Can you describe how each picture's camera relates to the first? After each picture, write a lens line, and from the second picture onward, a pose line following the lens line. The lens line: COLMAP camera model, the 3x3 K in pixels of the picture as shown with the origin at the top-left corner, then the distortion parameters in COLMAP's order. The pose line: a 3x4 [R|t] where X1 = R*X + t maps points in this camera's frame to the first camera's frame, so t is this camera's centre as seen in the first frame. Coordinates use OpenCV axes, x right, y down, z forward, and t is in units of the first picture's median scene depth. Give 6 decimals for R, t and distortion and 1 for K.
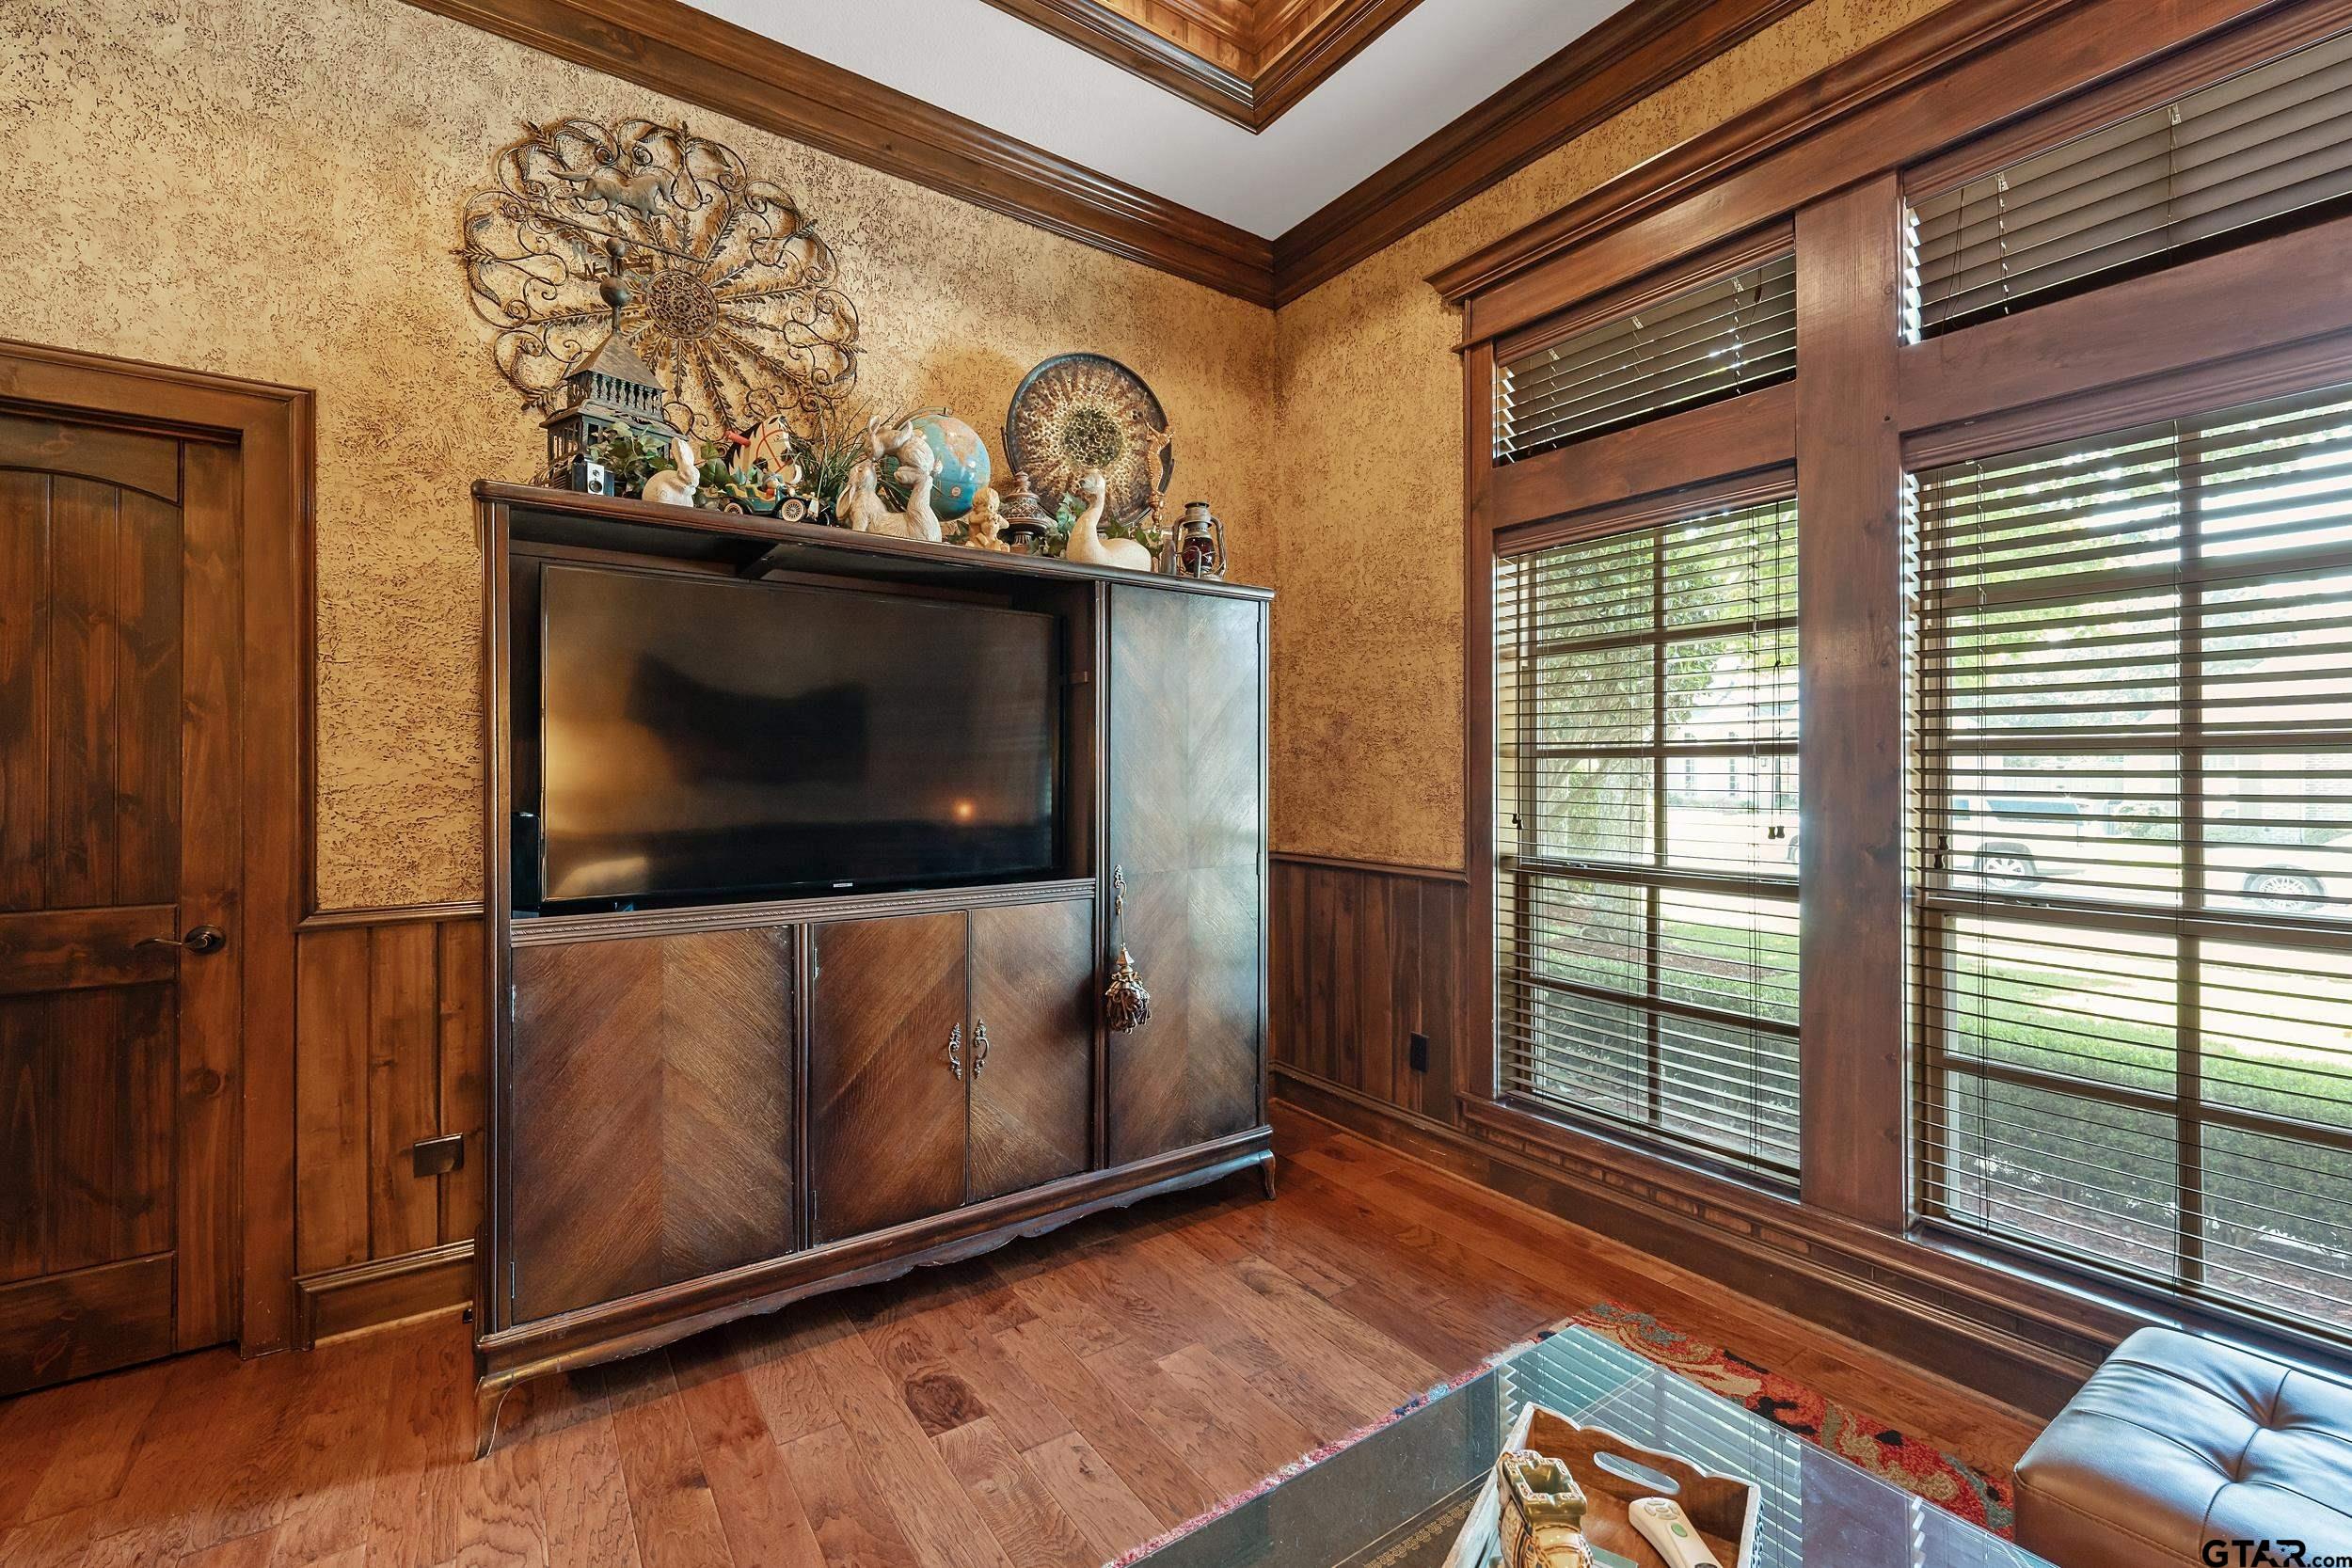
lens RADIAL K [[981.9, 0, 1178.0], [0, 981.9, 782.1], [0, 0, 1]] dist [-0.000256, -0.000090]
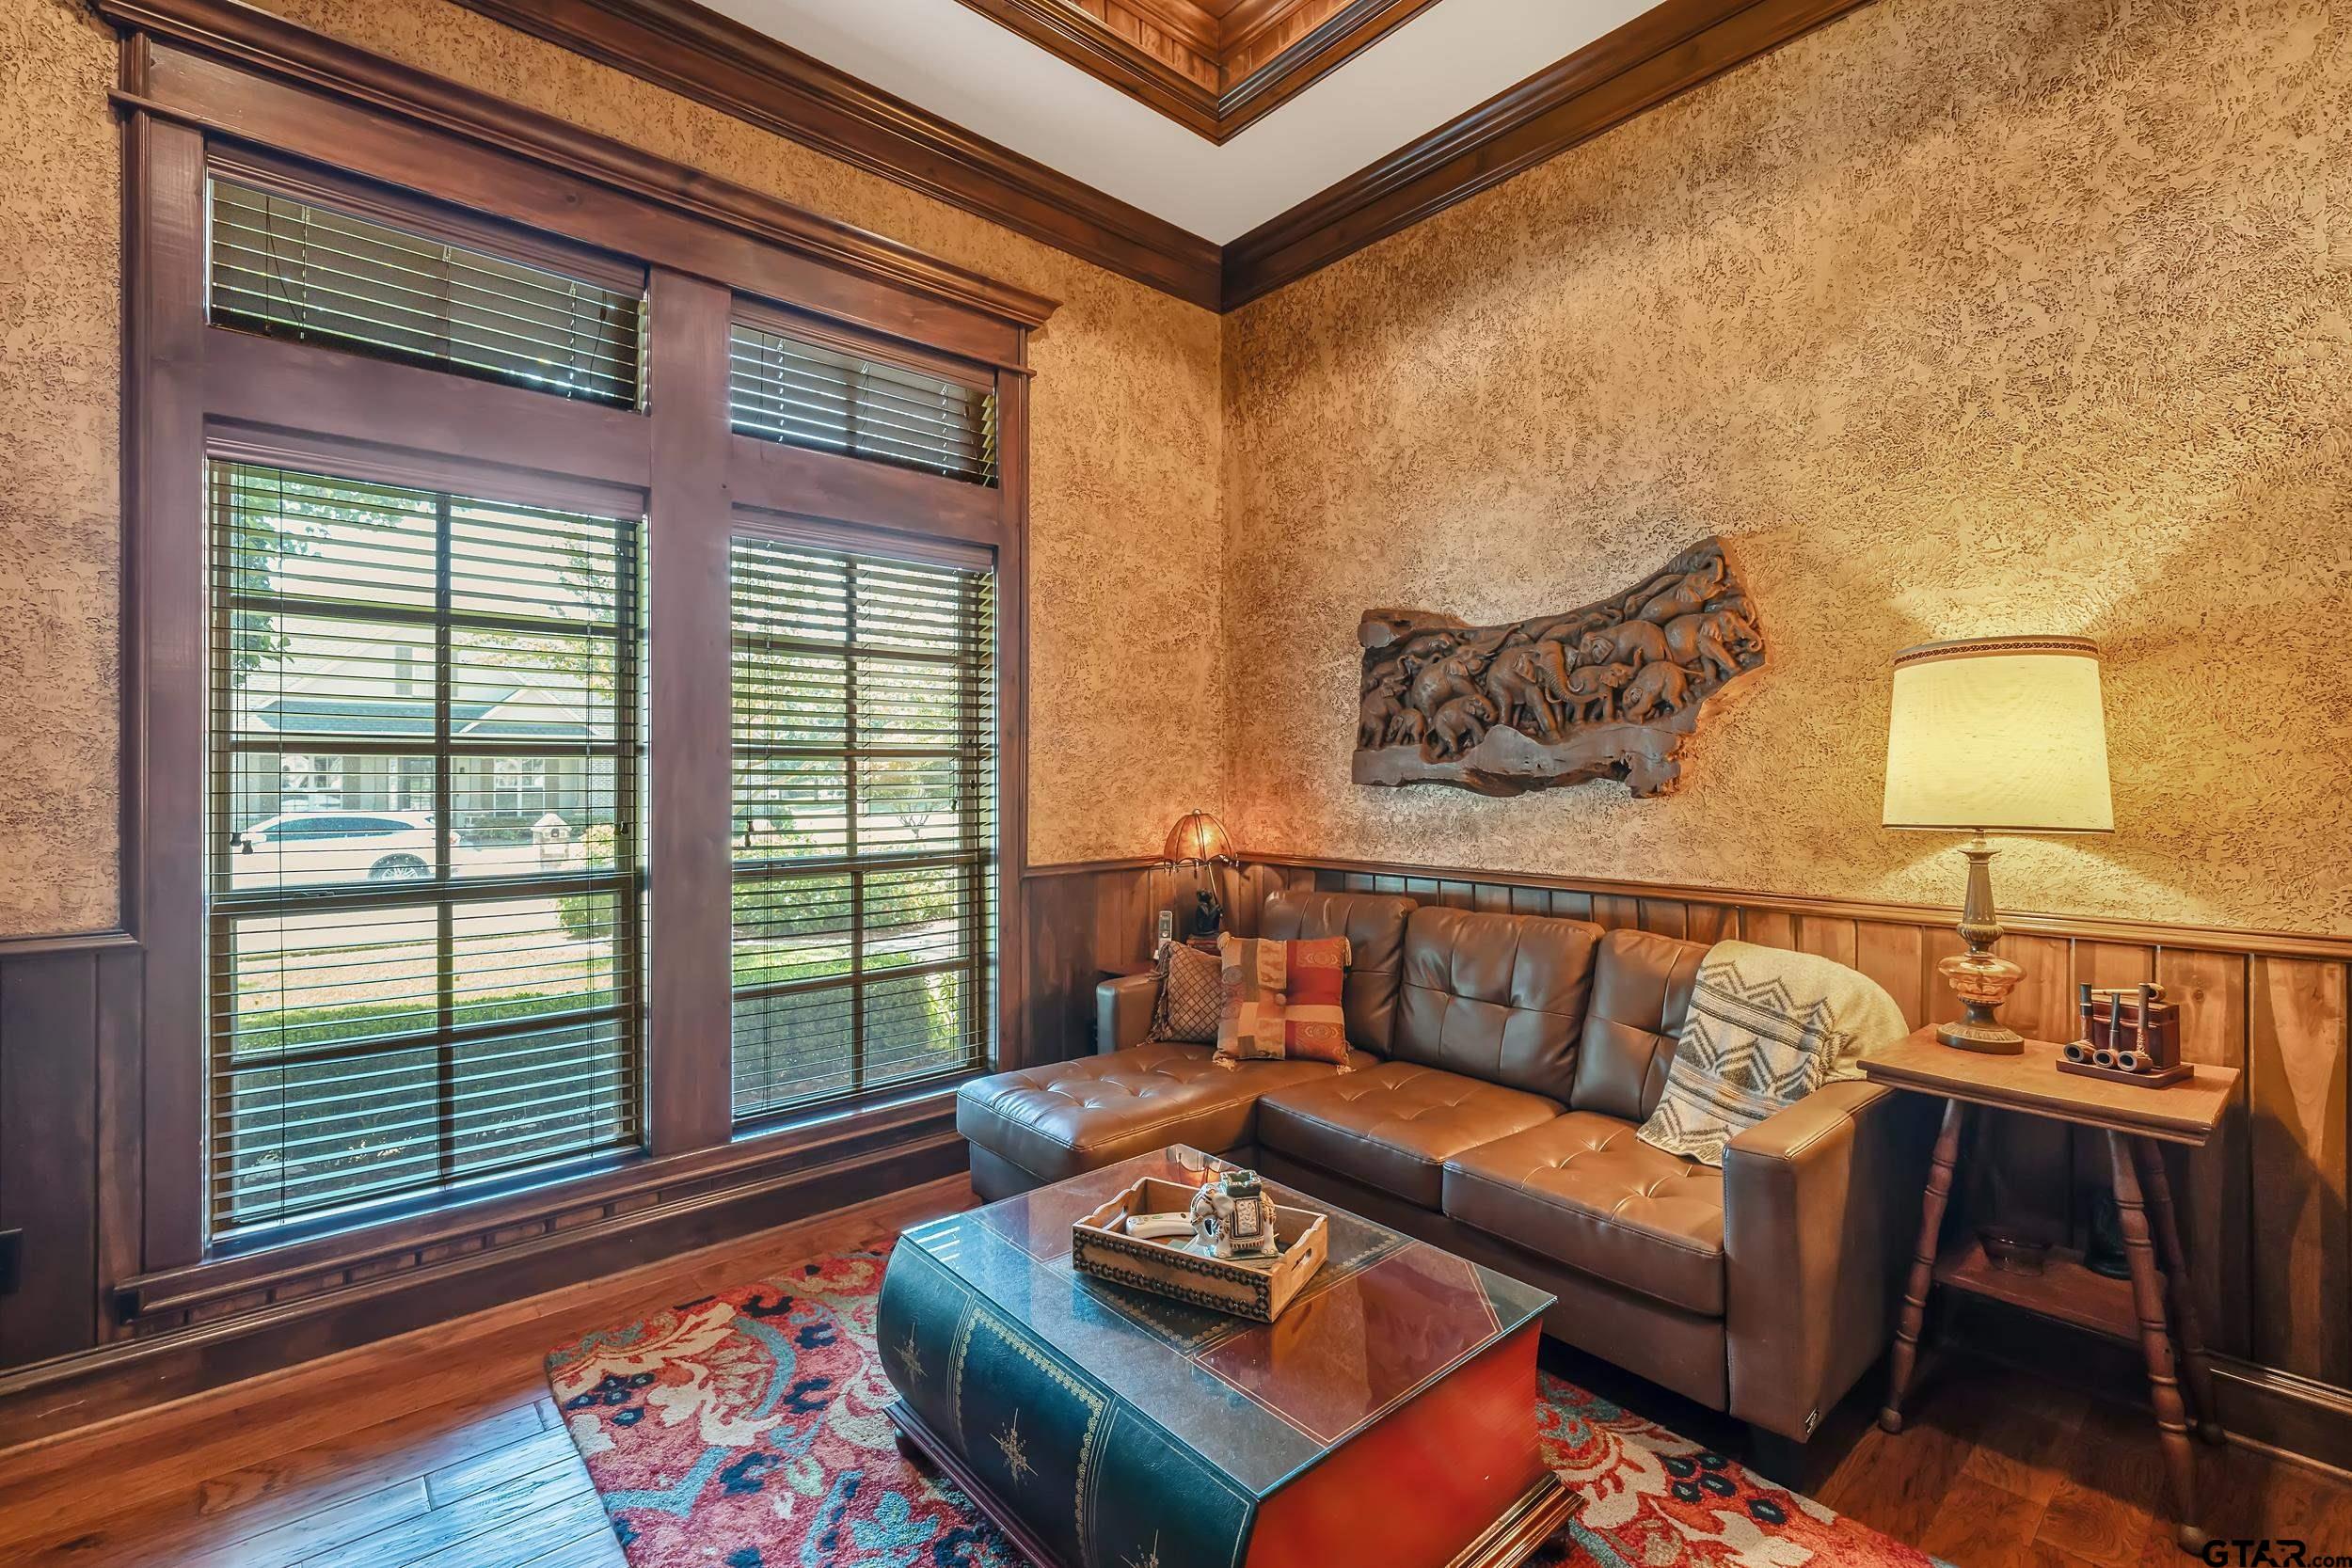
lens RADIAL K [[1046.7, 0, 1176.7], [0, 1046.7, 762.1], [0, 0, 1]] dist [0.000476, -0.000126]
pose [[-0.117203, -0.003414, 0.993102, -0.536219], [0.000096, 0.999994, 0.003449, -0.022862], [-0.993108, 0.000500, -0.117201, 0.477804]]
